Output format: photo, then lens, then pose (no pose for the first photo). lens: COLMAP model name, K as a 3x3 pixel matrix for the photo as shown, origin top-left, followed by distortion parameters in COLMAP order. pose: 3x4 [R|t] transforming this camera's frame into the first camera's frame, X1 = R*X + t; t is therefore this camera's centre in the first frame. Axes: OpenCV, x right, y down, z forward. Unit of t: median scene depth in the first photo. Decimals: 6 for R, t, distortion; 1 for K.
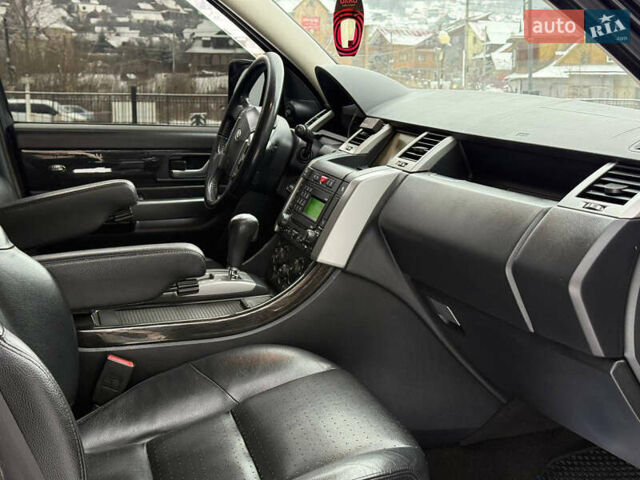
lens RADIAL K [[880.4, 0, 320.1], [0, 880.4, 282.5], [0, 0, 1]] dist [0.106101, -0.029636]
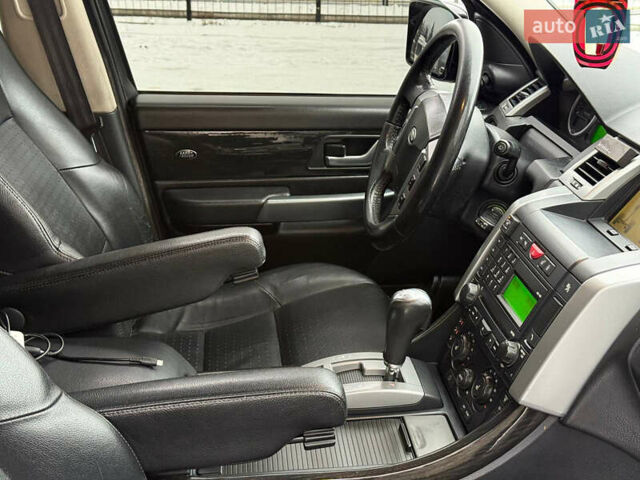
lens RADIAL K [[880.4, 0, 320.1], [0, 880.4, 282.5], [0, 0, 1]] dist [0.106101, -0.029636]
pose [[0.979458, 0.064106, -0.191189, -0.022149], [-0.036730, 0.988977, 0.143440, -0.158221], [0.198277, -0.133471, 0.971016, 0.282379]]
